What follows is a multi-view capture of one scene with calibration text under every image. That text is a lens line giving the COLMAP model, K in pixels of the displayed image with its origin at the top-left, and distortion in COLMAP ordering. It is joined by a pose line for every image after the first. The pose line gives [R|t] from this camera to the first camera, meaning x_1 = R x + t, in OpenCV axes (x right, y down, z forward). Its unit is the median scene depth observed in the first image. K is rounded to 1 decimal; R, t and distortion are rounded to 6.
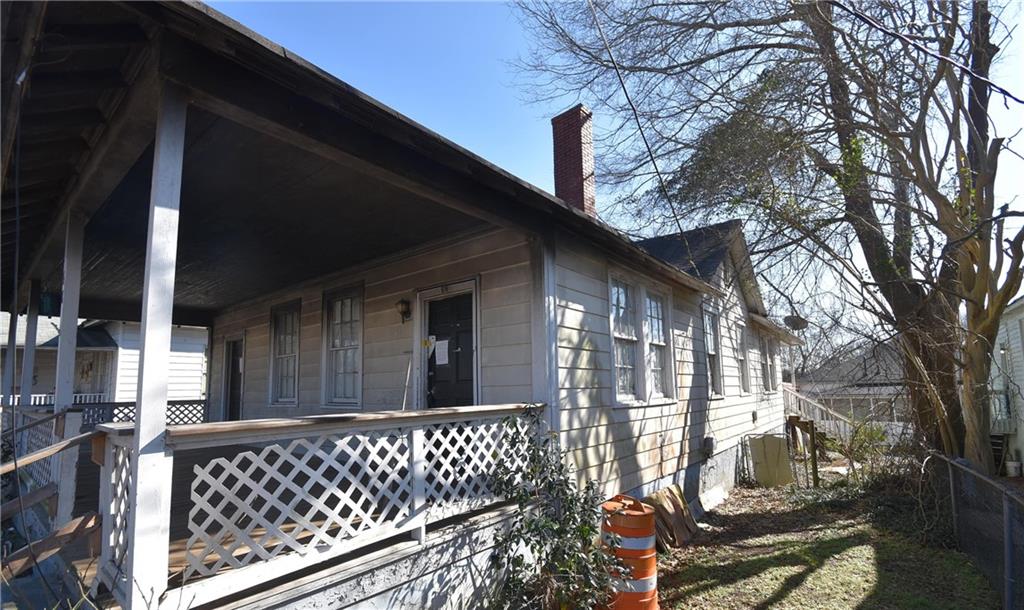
lens RADIAL K [[455.3, 0, 509.5], [0, 455.3, 342.5], [0, 0, 1]] dist [-0.001983, -0.000127]
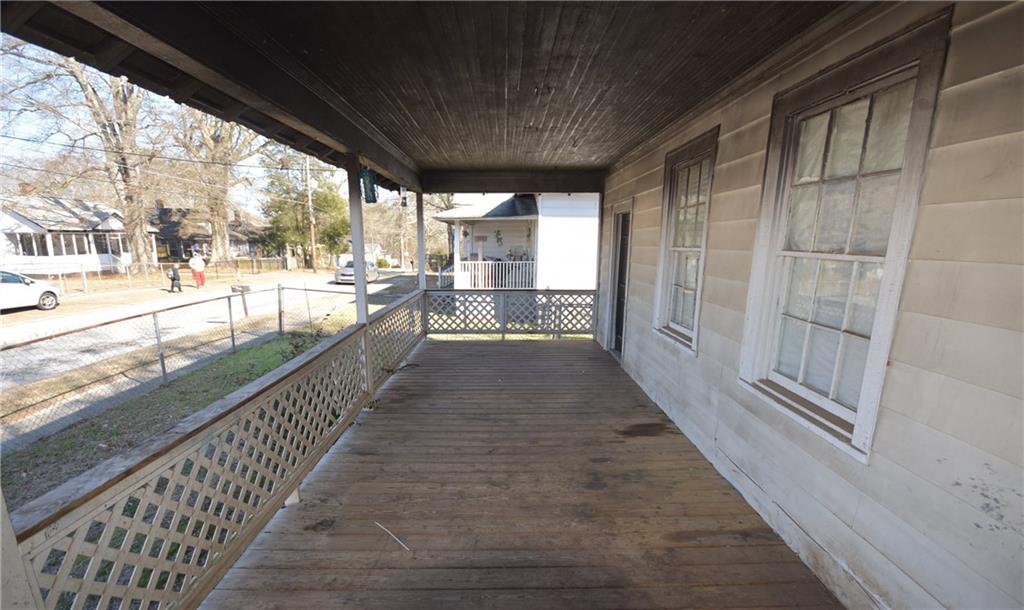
lens RADIAL K [[455.3, 0, 509.5], [0, 455.3, 342.5], [0, 0, 1]] dist [-0.001983, -0.000127]
pose [[0.645902, 0.190620, -0.739240, -0.218609], [0.055257, 0.954112, 0.294307, -0.037171], [0.761418, -0.230942, 0.605729, 0.520019]]
